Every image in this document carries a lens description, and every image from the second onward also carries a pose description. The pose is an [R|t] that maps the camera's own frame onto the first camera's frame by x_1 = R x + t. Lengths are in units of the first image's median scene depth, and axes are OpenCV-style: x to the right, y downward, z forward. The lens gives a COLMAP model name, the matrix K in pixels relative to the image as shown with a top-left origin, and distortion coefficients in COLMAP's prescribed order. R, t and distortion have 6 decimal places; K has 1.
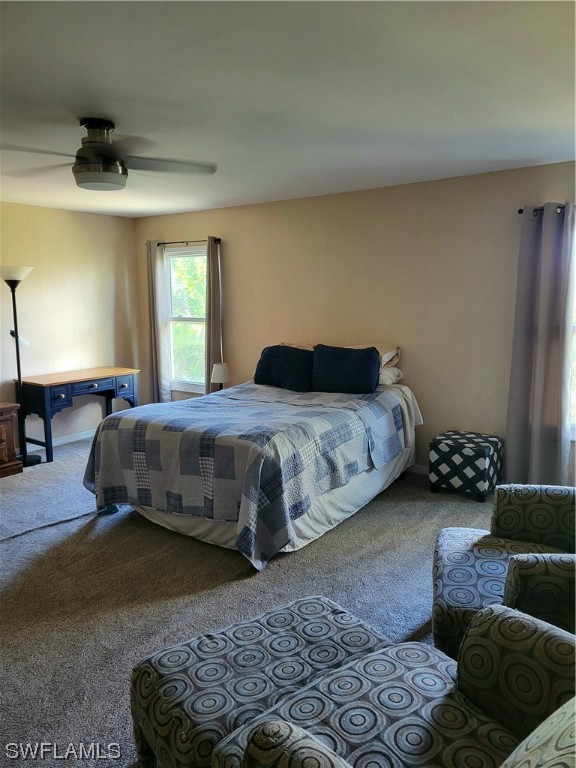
lens RADIAL K [[575.4, 0, 288.0], [0, 575.4, 379.1], [0, 0, 1]] dist [0.048201, -0.029943]
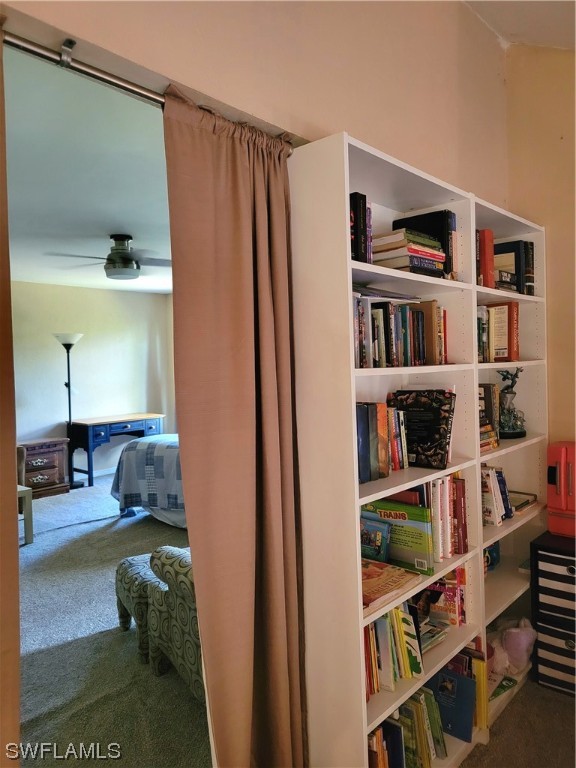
lens RADIAL K [[575.4, 0, 277.2], [0, 575.4, 378.2], [0, 0, 1]] dist [0.048201, -0.029943]
pose [[0.994382, -0.013571, -0.104977, 0.168468], [0.001708, 0.993676, -0.112277, 0.069491], [0.105837, 0.111467, 0.988116, -0.296632]]
